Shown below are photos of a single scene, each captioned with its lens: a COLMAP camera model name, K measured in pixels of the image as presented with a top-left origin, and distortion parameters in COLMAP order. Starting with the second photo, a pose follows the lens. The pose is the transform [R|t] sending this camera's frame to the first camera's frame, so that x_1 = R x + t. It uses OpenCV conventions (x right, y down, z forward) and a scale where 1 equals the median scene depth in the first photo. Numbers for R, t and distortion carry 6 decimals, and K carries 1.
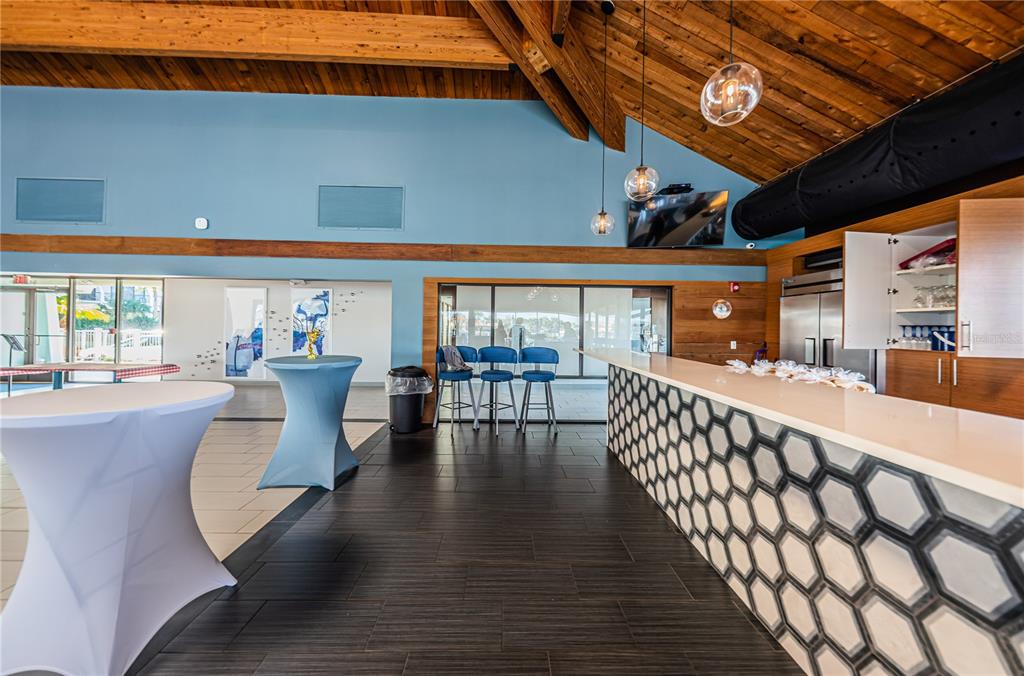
lens RADIAL K [[356.8, 0, 510.6], [0, 356.8, 330.8], [0, 0, 1]] dist [0.000562, 0.000023]
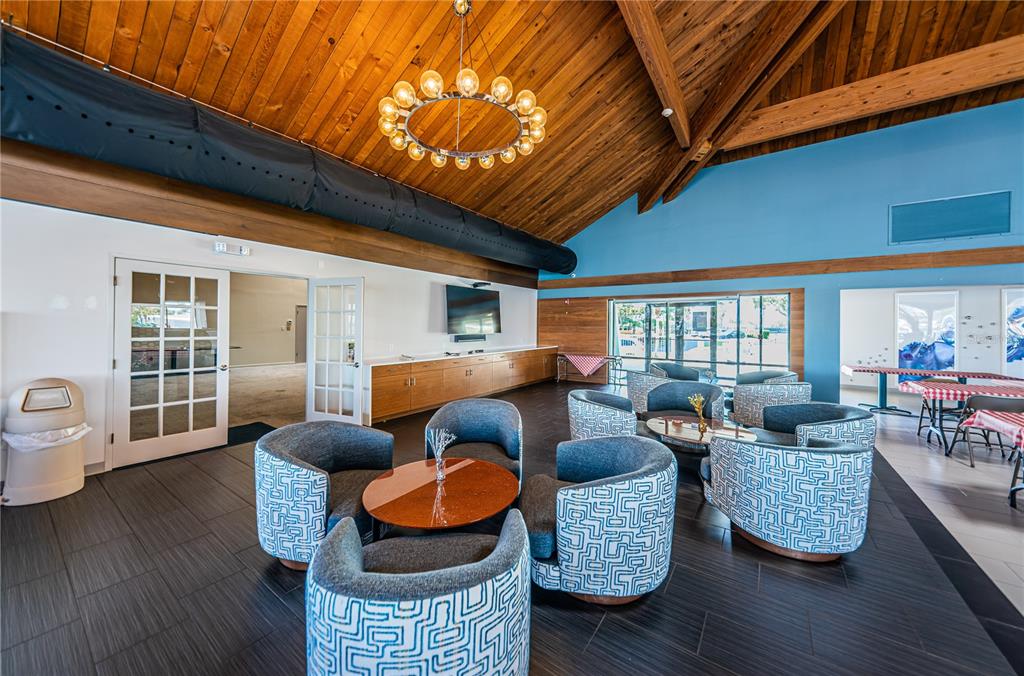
lens RADIAL K [[356.8, 0, 513.0], [0, 356.8, 330.0], [0, 0, 1]] dist [0.000562, 0.000023]
pose [[0.810965, -0.000616, -0.585094, -1.075027], [0.000550, 1.000000, -0.000290, -0.019869], [0.585094, -0.000086, 0.810965, -0.399177]]
